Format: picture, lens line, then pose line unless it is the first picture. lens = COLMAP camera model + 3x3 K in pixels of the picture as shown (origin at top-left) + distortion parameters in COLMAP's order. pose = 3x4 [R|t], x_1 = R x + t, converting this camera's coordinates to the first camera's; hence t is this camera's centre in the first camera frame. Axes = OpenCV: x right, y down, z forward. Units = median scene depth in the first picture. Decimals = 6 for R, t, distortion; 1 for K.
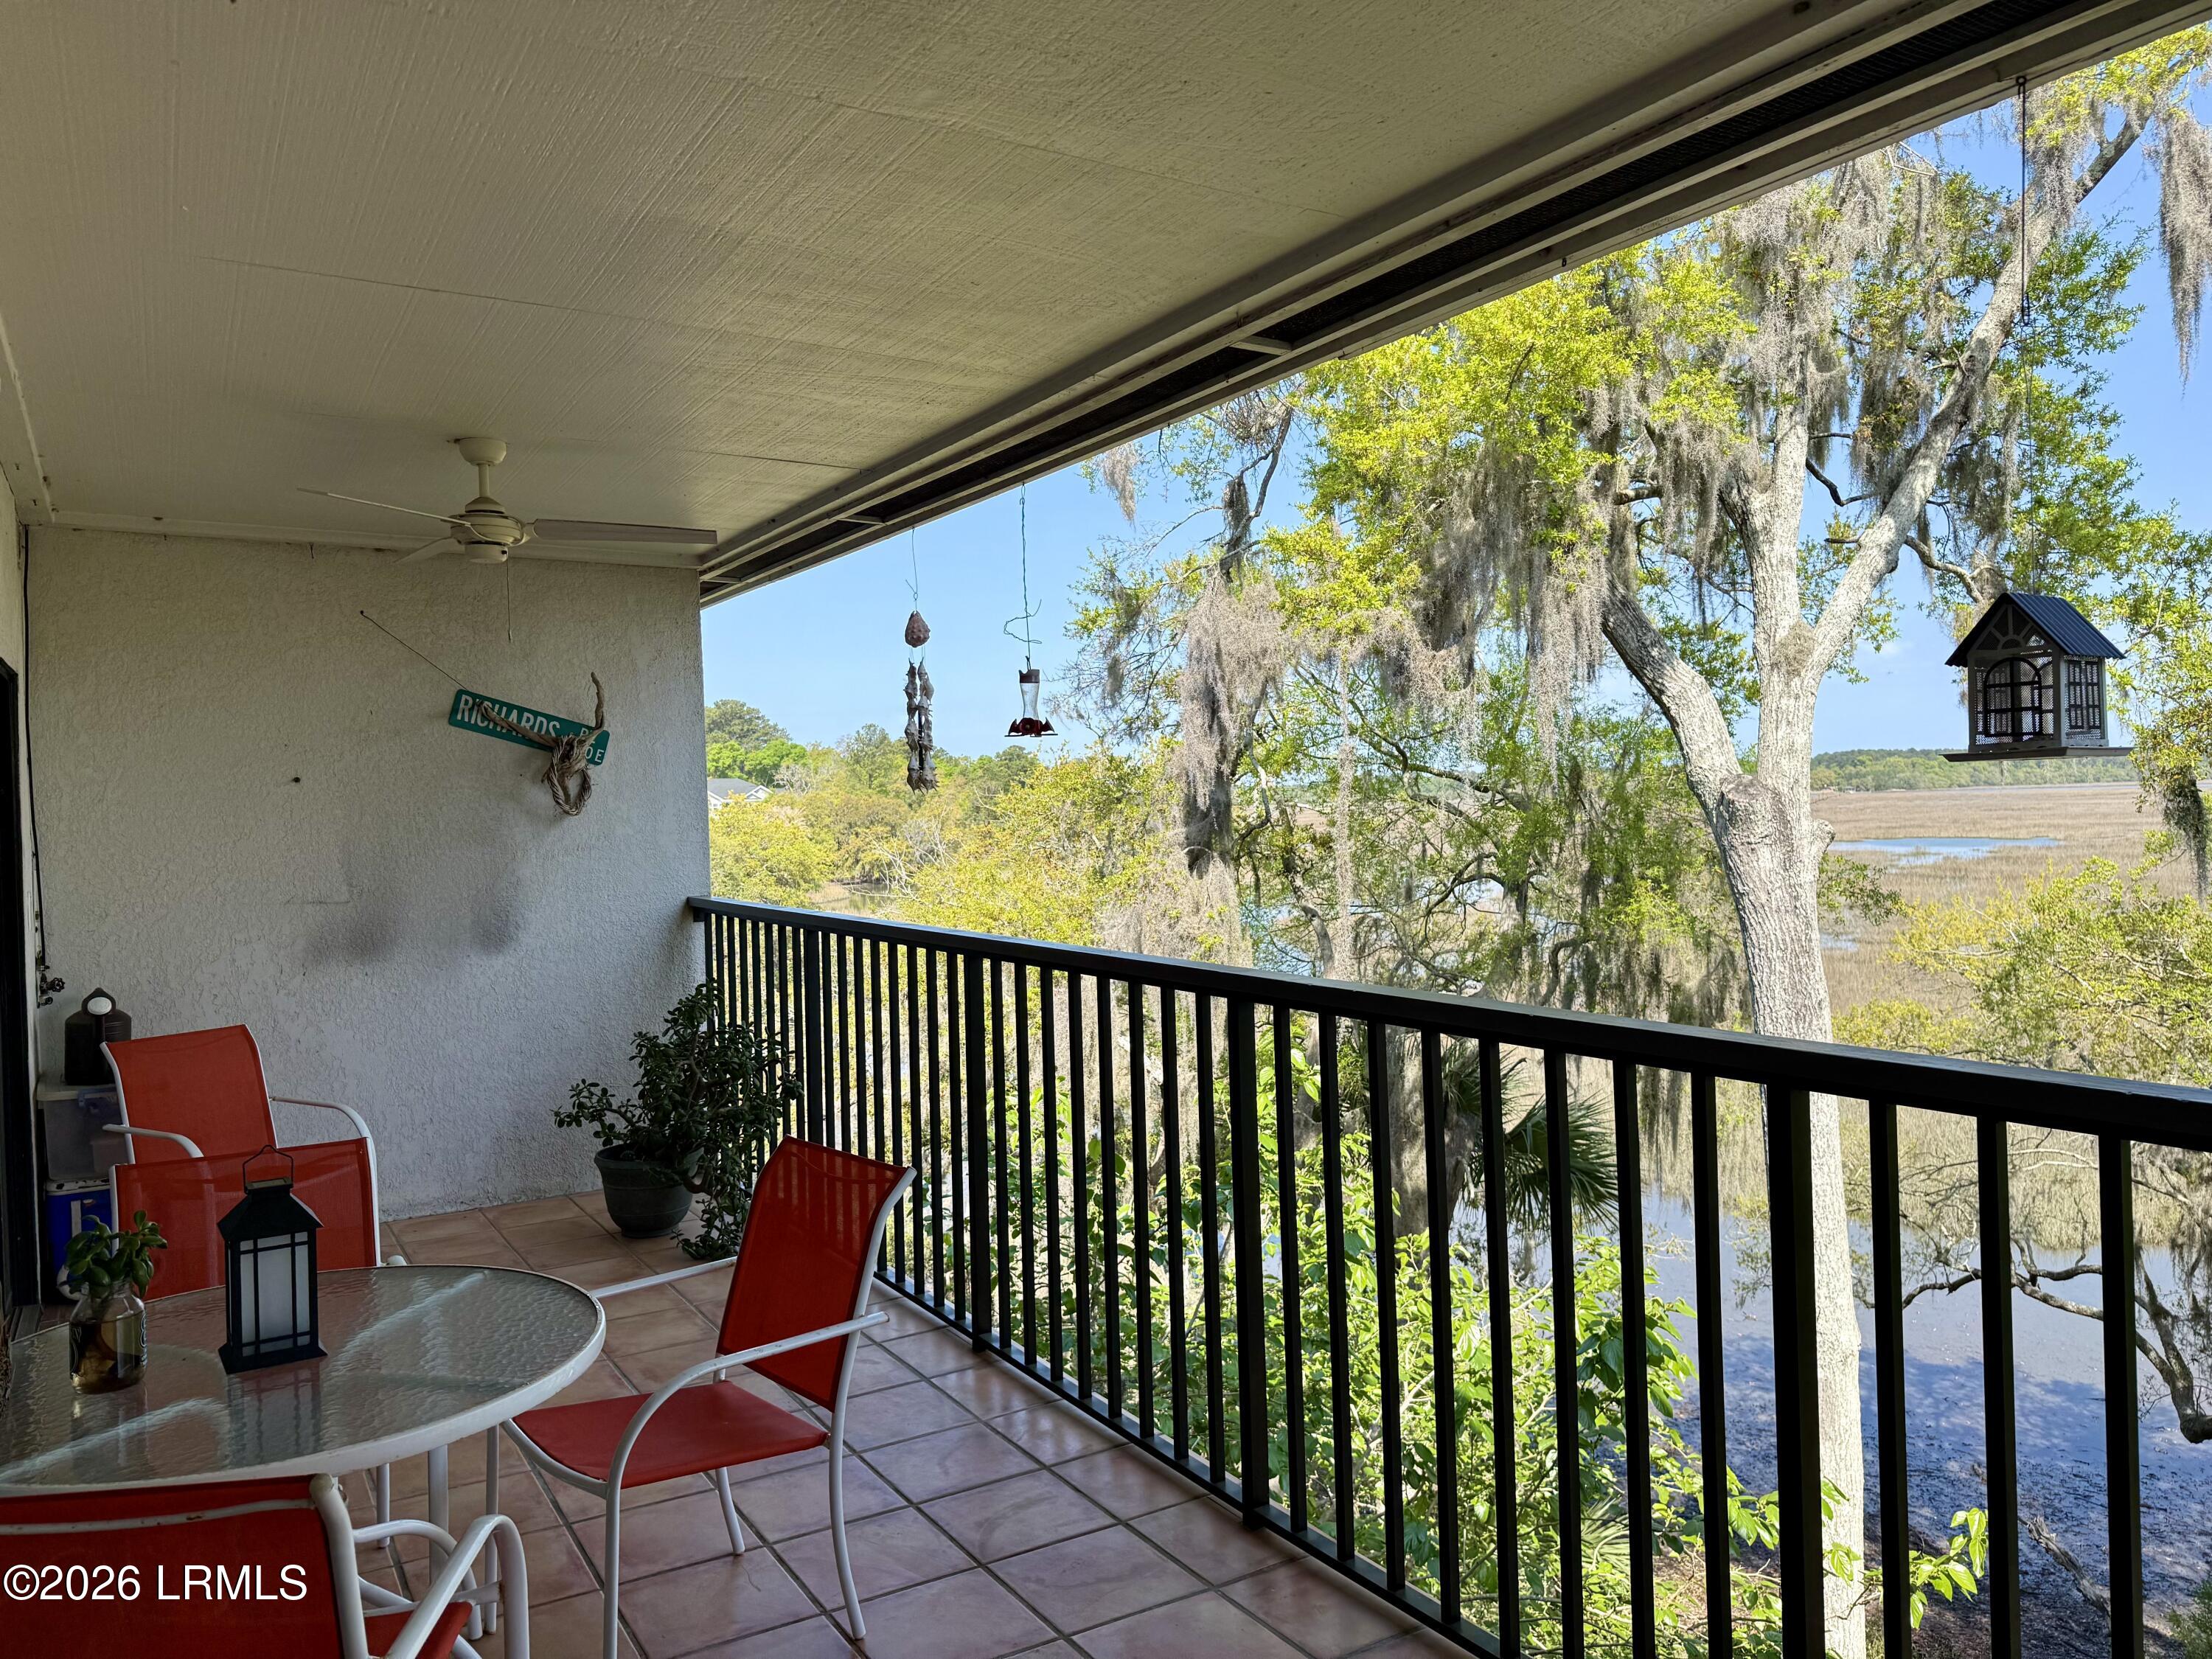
lens RADIAL K [[1559.8, 0, 1106.9], [0, 1559.8, 825.8], [0, 0, 1]] dist [0.054188, -0.054320]
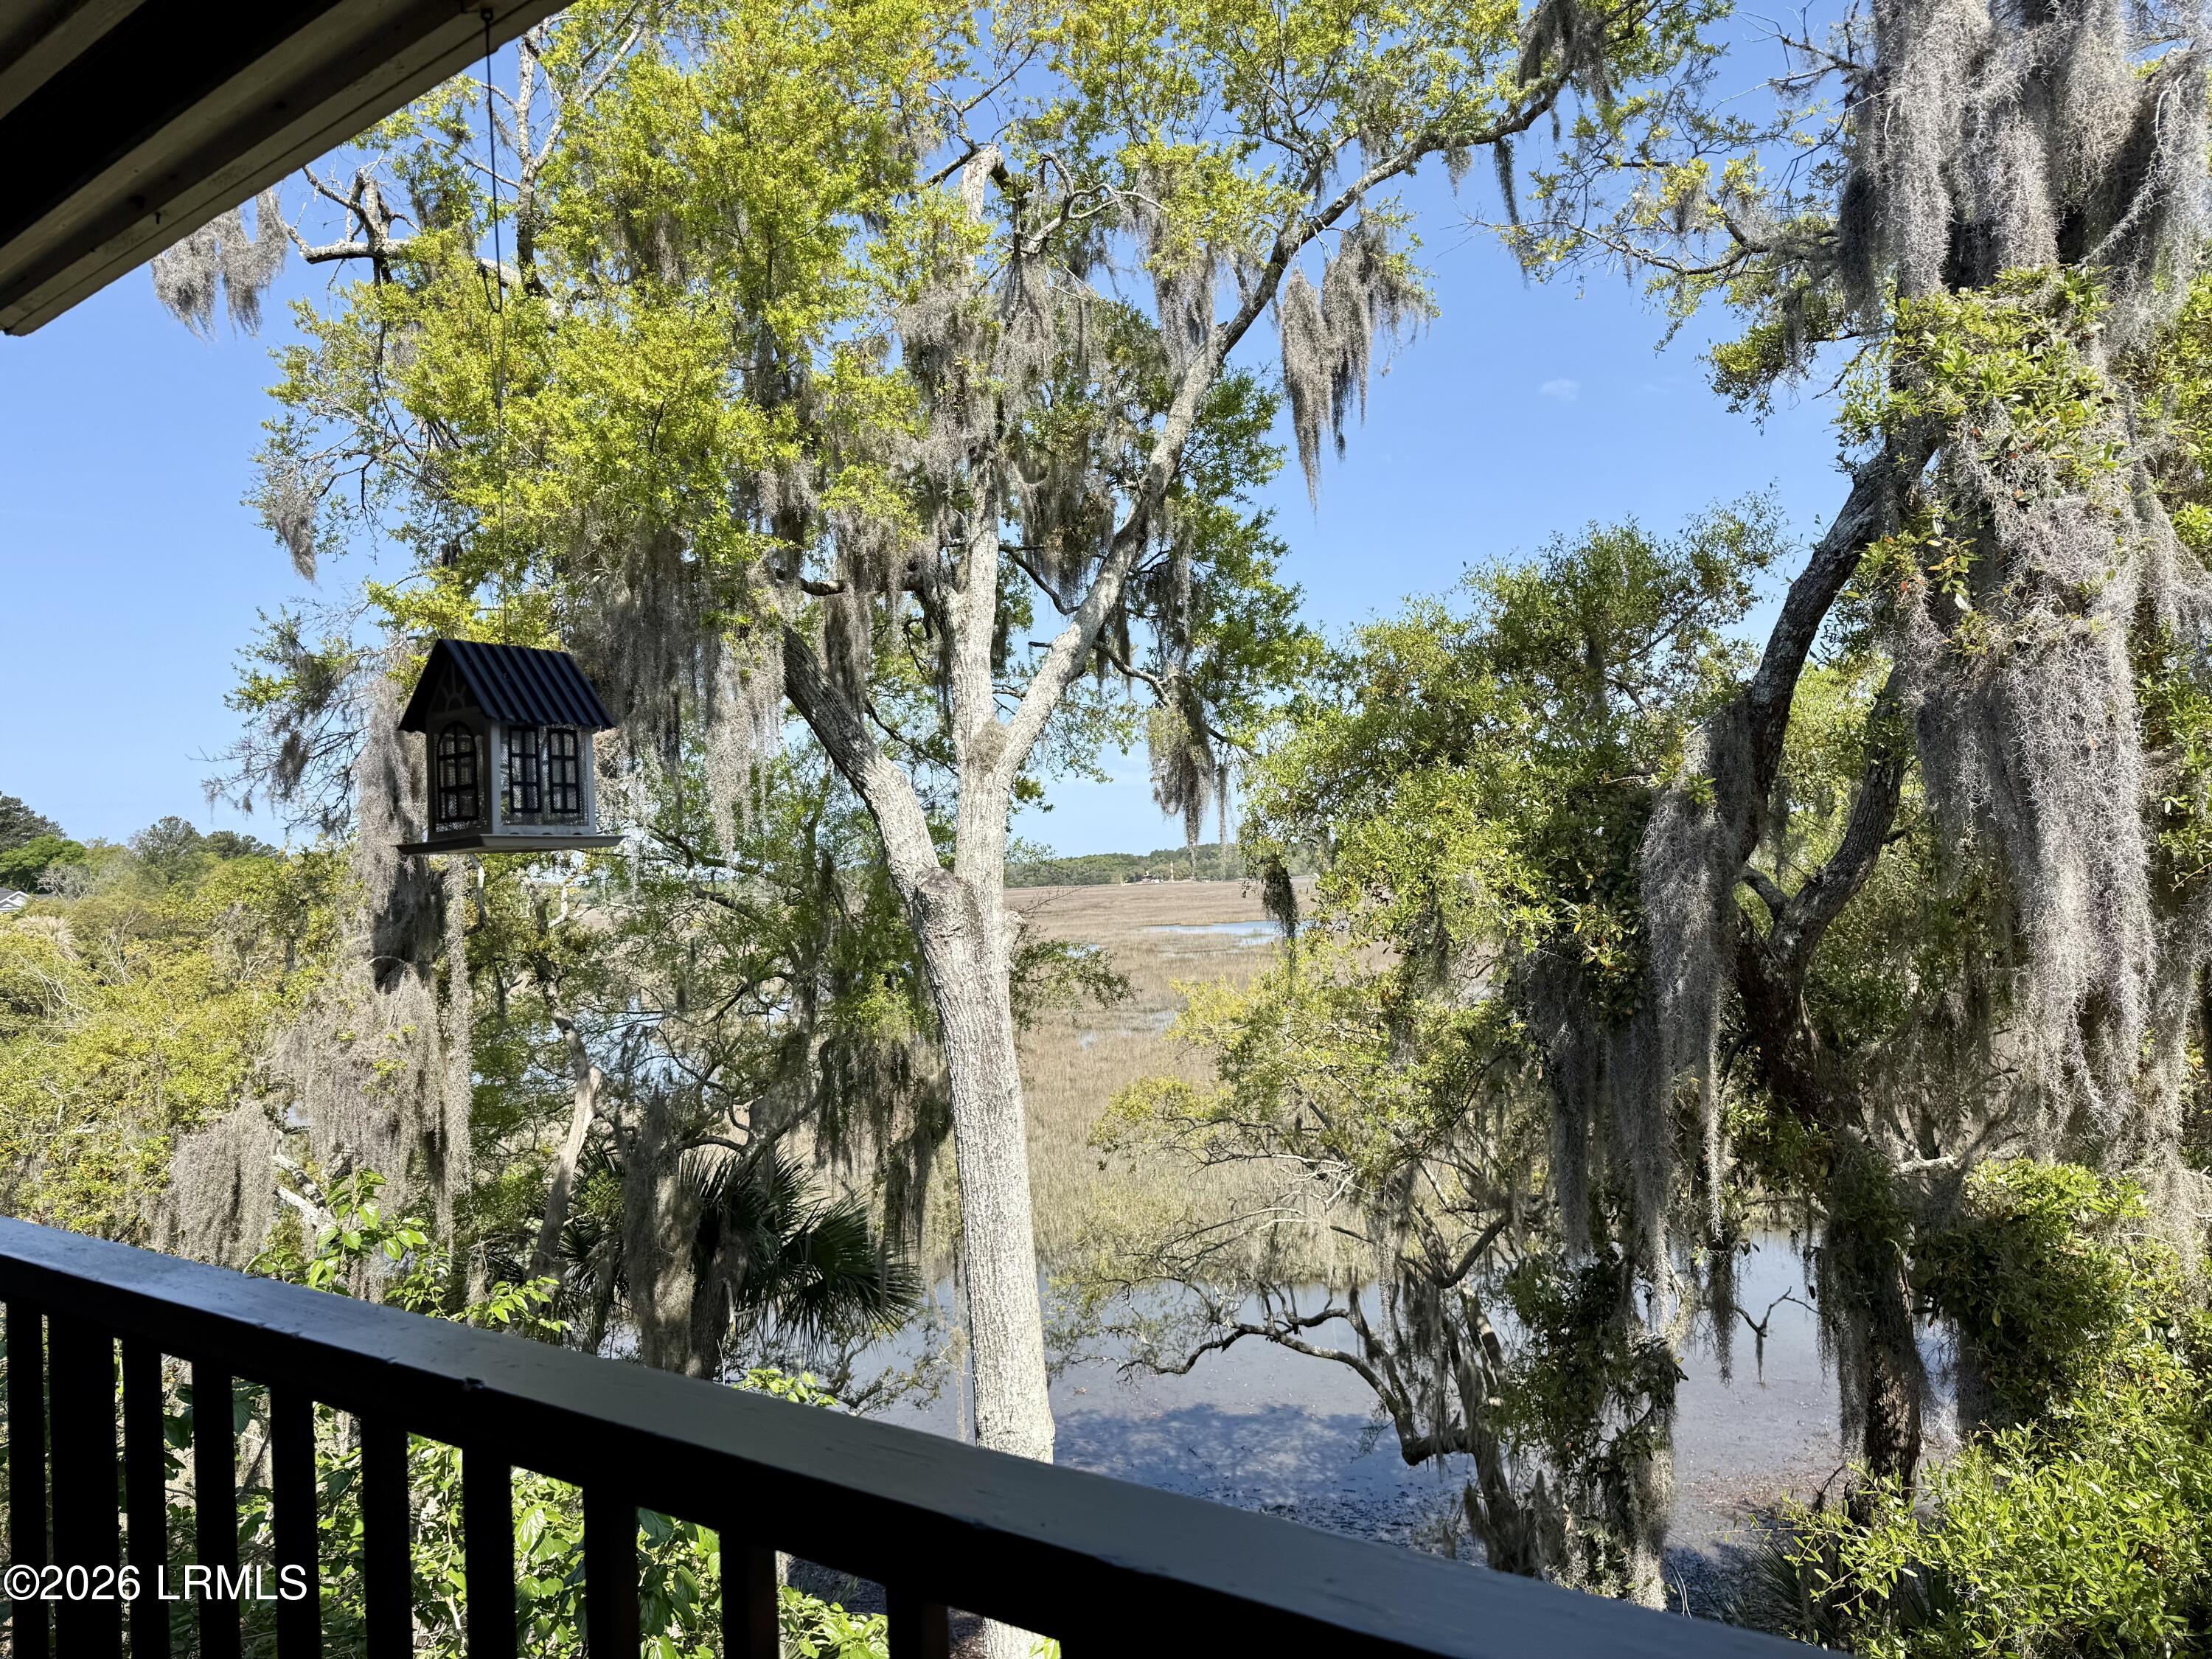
lens RADIAL K [[1559.8, 0, 1114.2], [0, 1559.8, 831.8], [0, 0, 1]] dist [0.054188, -0.054320]
pose [[0.928743, 0.002161, 0.370718, 0.117583], [0.019509, 0.998312, -0.054695, 0.001028], [-0.370211, 0.058030, 0.927134, 0.029247]]
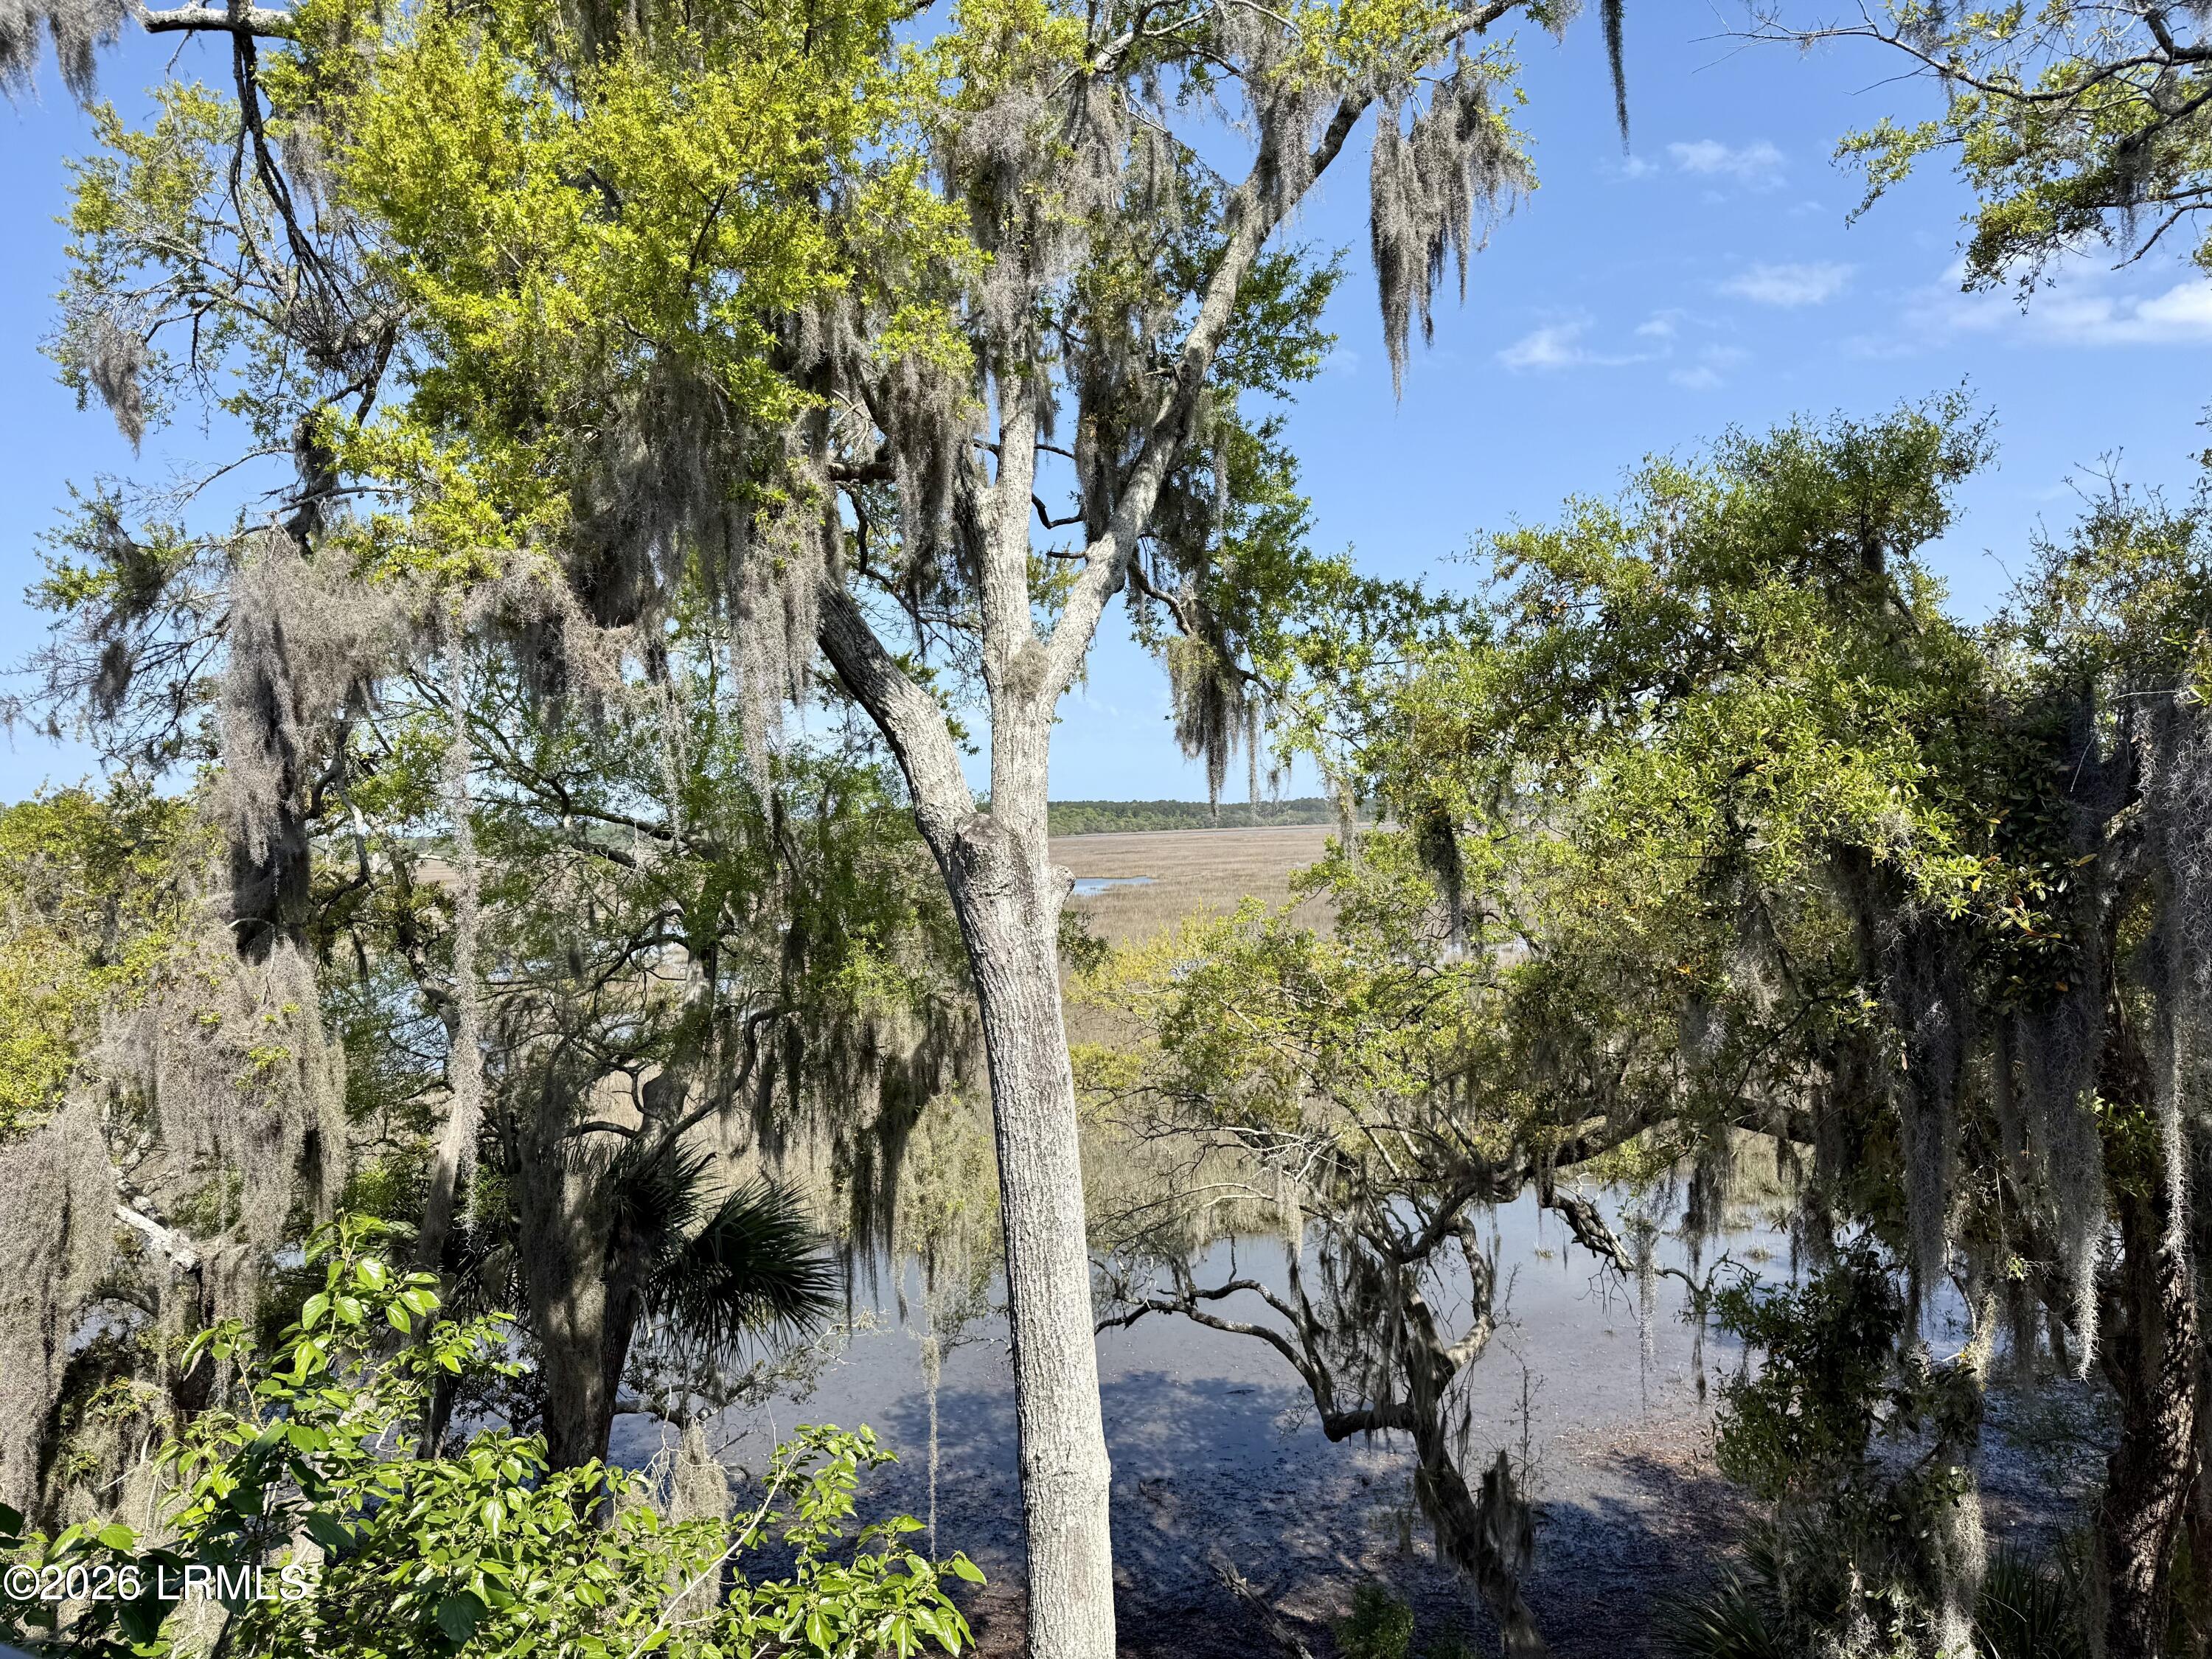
lens RADIAL K [[1559.8, 0, 1118.9], [0, 1559.8, 848.8], [0, 0, 1]] dist [0.054188, -0.054320]
pose [[0.867225, -0.008319, 0.497847, 0.045585], [0.017700, 0.999744, -0.014128, -0.000095], [-0.497602, 0.021064, 0.867150, 0.200266]]
